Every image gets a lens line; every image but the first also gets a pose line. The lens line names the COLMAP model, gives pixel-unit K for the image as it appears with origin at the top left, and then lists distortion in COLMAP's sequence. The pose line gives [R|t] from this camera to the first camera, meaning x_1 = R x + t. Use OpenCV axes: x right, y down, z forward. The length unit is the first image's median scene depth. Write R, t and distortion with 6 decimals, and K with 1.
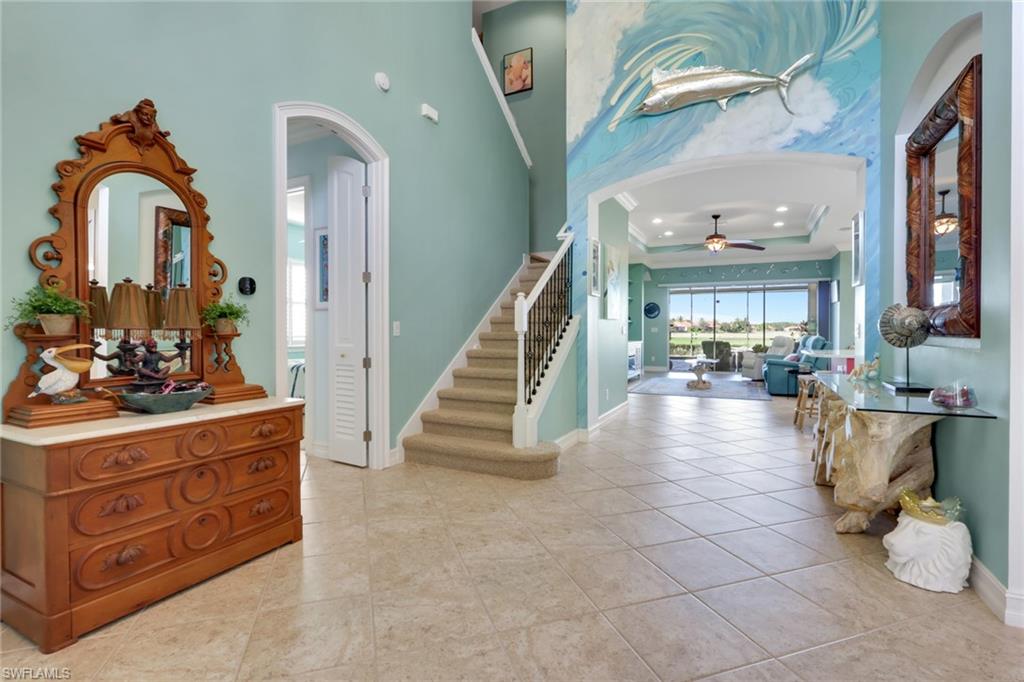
lens RADIAL K [[480.3, 0, 515.2], [0, 480.3, 335.2], [0, 0, 1]] dist [0.002117, -0.000926]
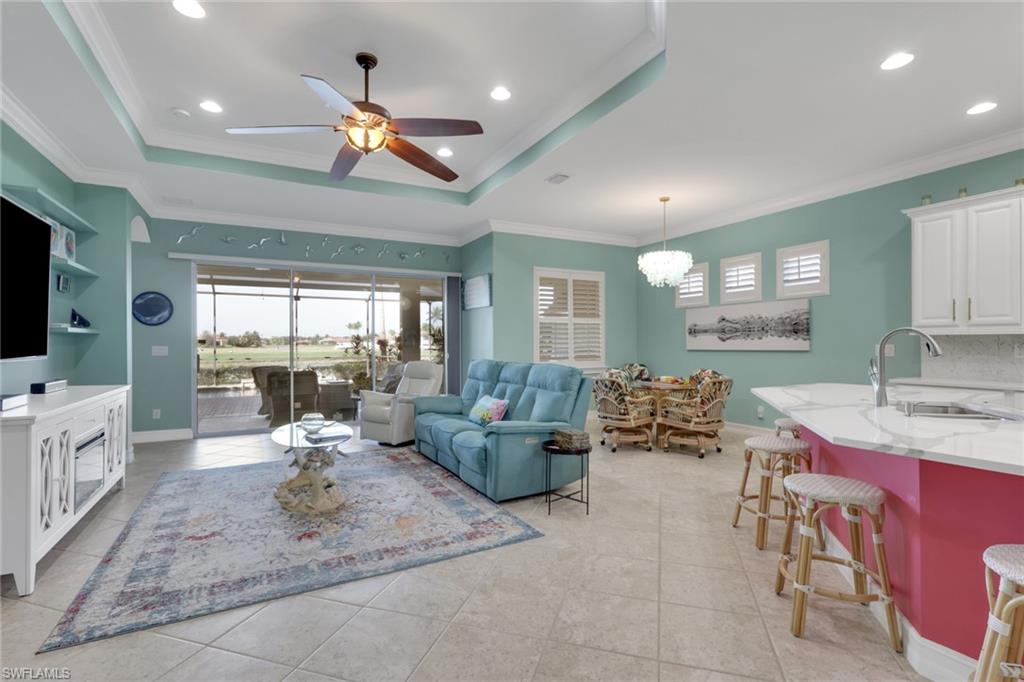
lens RADIAL K [[480.3, 0, 509.7], [0, 480.3, 340.6], [0, 0, 1]] dist [0.002117, -0.000926]
pose [[0.591905, 0.000549, 0.806007, 0.135159], [0.013655, 0.999849, -0.010708, -0.013096], [-0.805892, 0.017344, 0.591808, 0.529513]]
